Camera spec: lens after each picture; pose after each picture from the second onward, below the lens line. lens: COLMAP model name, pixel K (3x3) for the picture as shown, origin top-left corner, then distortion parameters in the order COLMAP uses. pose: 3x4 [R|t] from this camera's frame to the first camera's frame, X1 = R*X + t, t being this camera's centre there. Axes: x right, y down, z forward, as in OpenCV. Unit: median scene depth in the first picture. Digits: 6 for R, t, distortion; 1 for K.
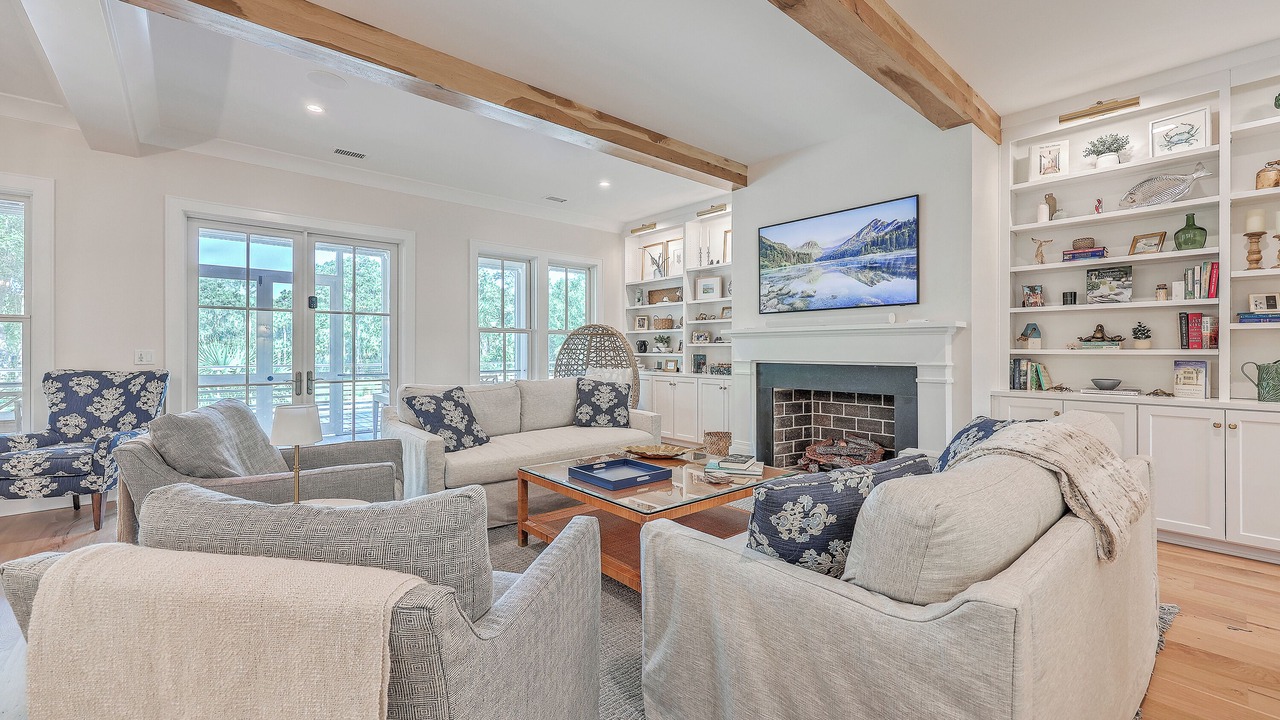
lens RADIAL K [[522.7, 0, 635.3], [0, 522.7, 352.1], [0, 0, 1]] dist [0.003471, 0.000109]
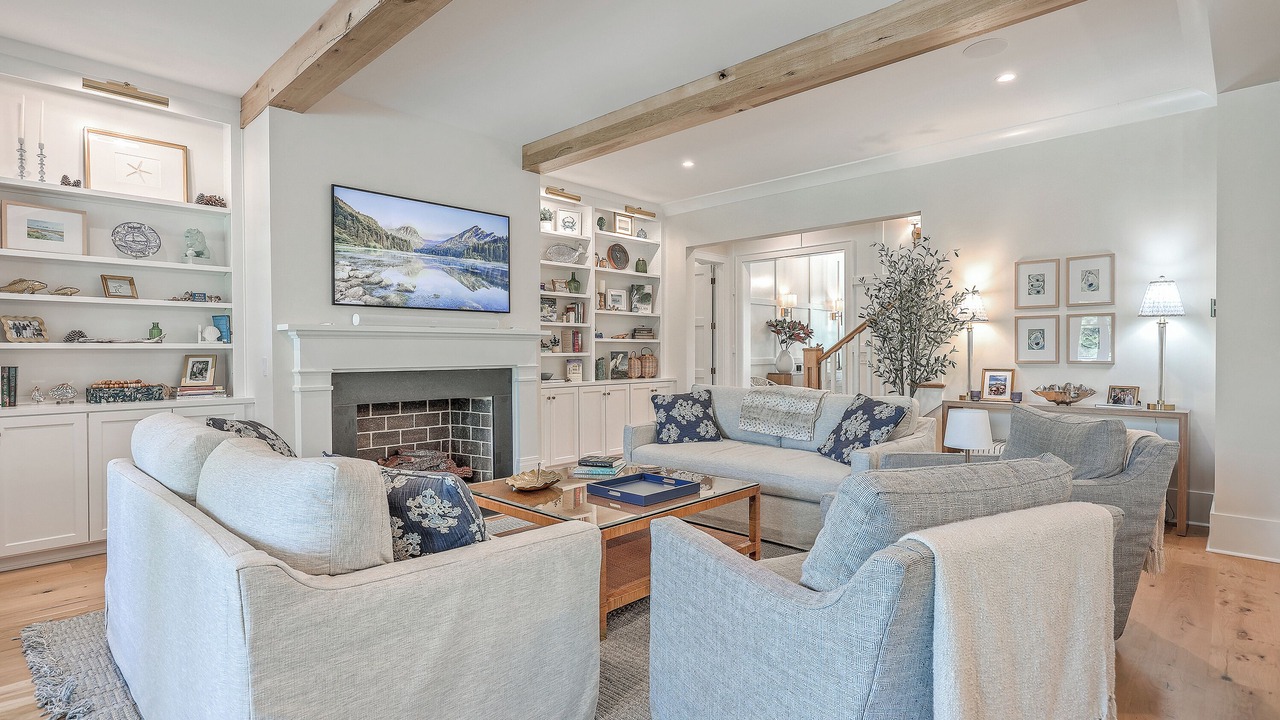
lens RADIAL K [[625.5, 0, 635.7], [0, 625.5, 357.2], [0, 0, 1]] dist [-0.002613, -0.000216]
pose [[-0.089845, -0.012123, 0.995882, -0.762574], [0.004812, 0.999909, 0.012606, -0.011384], [-0.995944, 0.005924, -0.089778, 0.776635]]
